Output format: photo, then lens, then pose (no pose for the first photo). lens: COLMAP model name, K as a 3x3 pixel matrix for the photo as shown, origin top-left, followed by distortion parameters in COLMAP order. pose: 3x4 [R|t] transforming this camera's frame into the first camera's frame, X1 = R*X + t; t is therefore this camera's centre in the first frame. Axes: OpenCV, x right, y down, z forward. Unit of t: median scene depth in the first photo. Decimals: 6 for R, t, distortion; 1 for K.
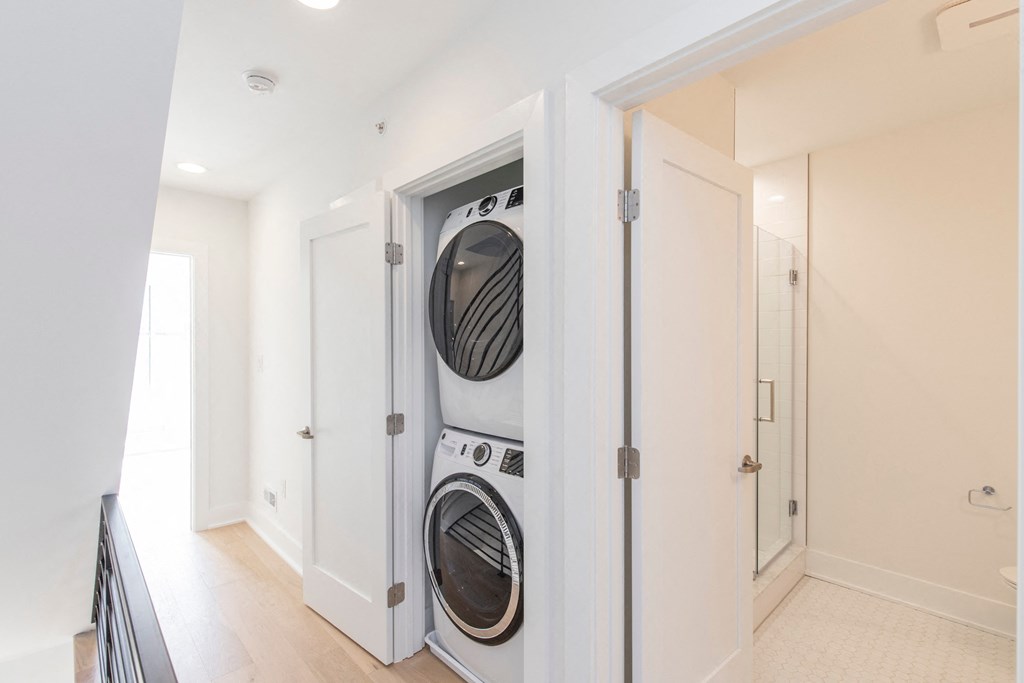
lens RADIAL K [[461.7, 0, 509.3], [0, 461.7, 347.2], [0, 0, 1]] dist [0.002092, 0.001038]
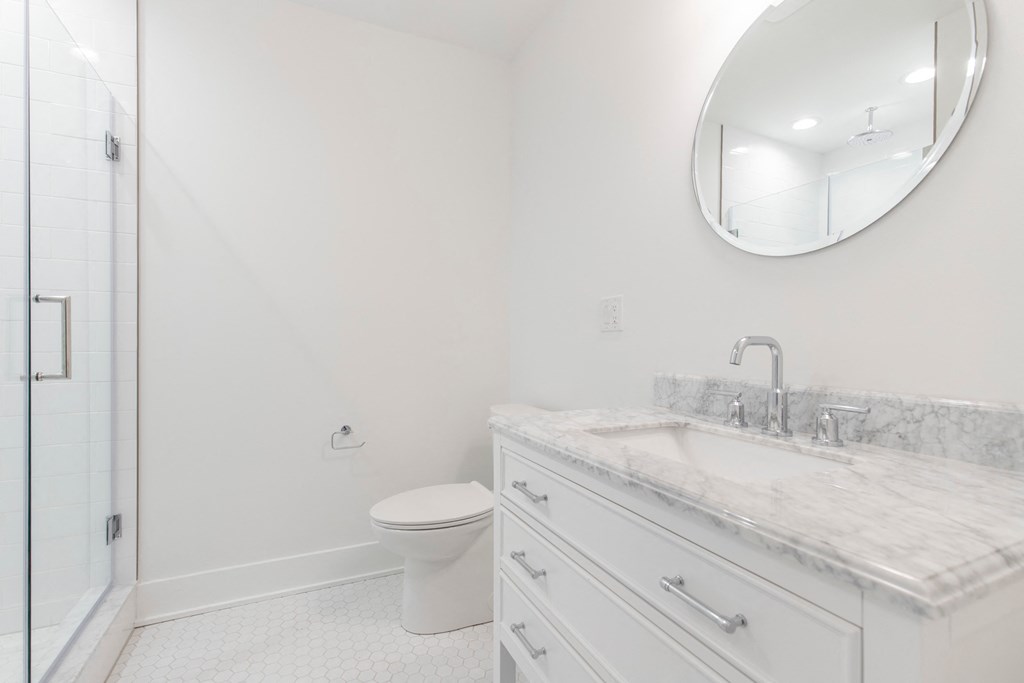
lens RADIAL K [[461.7, 0, 505.1], [0, 461.7, 338.1], [0, 0, 1]] dist [0.002092, 0.001038]
pose [[0.314431, -0.001633, 0.949279, 0.201500], [0.004648, 0.999989, 0.000181, 0.100587], [-0.949269, 0.004355, 0.314435, 0.324407]]
